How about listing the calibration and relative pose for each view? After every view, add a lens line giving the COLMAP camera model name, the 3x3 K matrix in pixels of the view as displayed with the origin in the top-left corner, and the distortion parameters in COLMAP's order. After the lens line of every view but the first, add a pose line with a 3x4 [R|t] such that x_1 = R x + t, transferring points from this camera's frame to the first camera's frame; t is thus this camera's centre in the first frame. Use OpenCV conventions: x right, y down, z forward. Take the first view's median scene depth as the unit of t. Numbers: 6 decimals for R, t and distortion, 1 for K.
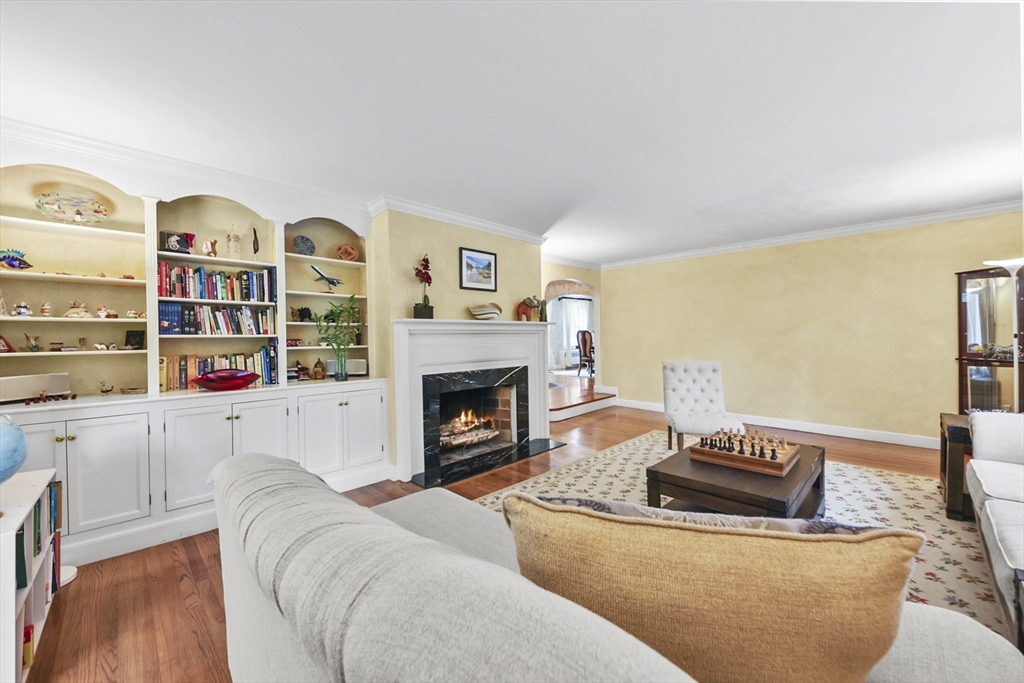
lens RADIAL K [[417.2, 0, 513.4], [0, 417.2, 305.3], [0, 0, 1]] dist [0.084821, 0.000084]
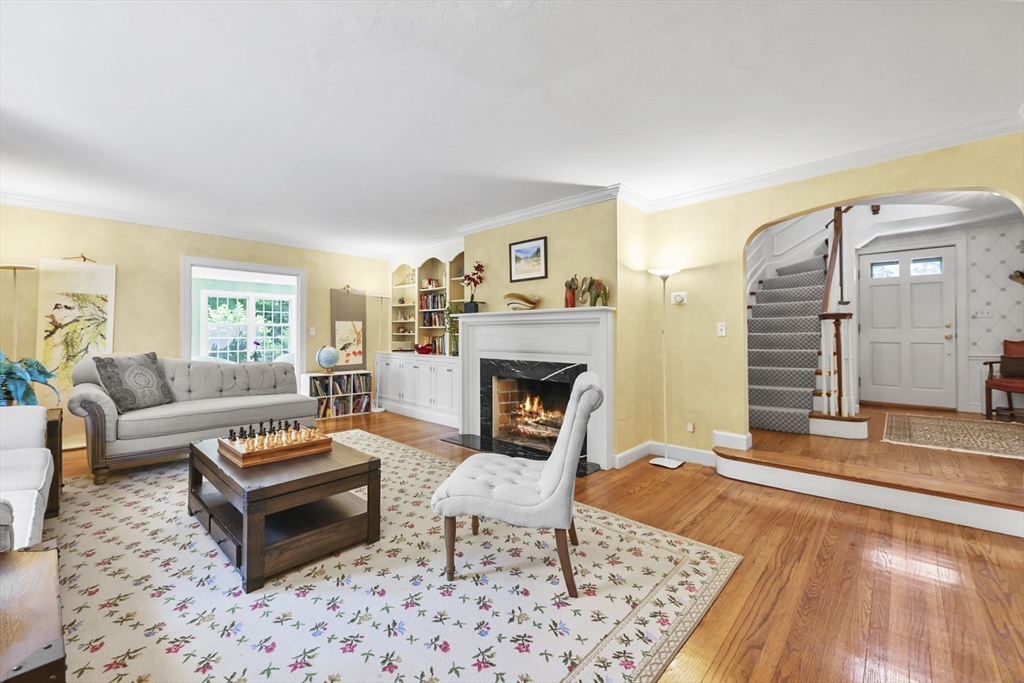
lens RADIAL K [[409.3, 0, 512.3], [0, 409.3, 326.2], [0, 0, 1]] dist [-0.009293, 0.000094]
pose [[-0.002760, -0.009030, -0.999955, 0.907822], [0.069312, 0.997553, -0.009199, 0.080344], [0.997591, -0.069335, -0.002127, 0.988830]]
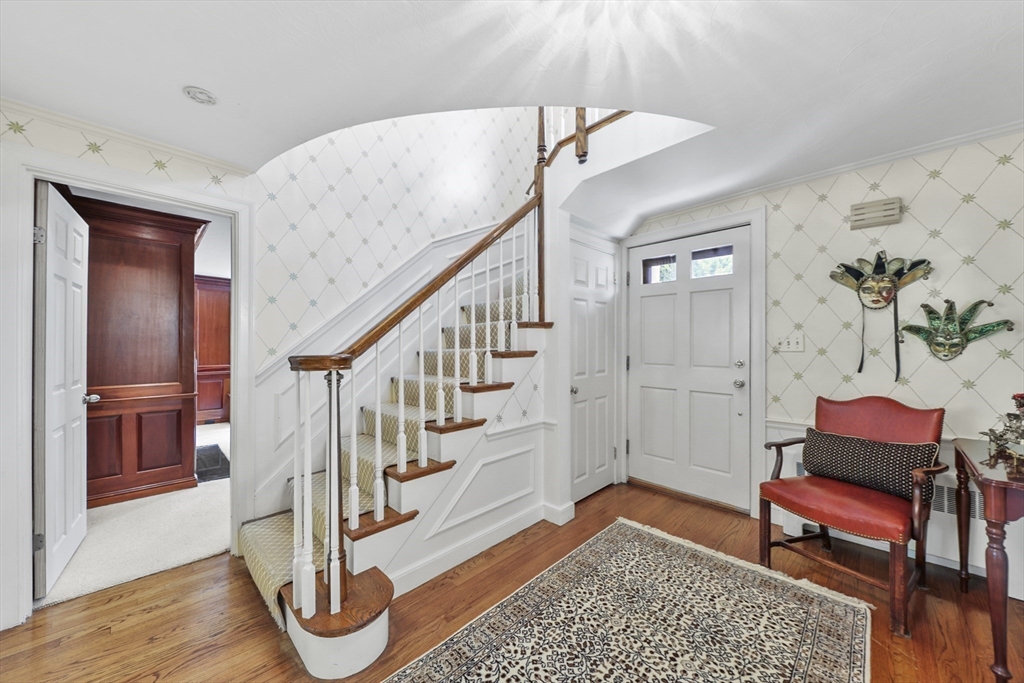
lens RADIAL K [[358.1, 0, 512.0], [0, 358.1, 341.5], [0, 0, 1]] dist [-0.000447, -0.000080]
pose [[-0.016326, -0.003122, -0.999862, 0.349110], [0.067889, 0.997684, -0.004223, 0.093951], [0.997559, -0.067949, -0.016076, 1.857481]]
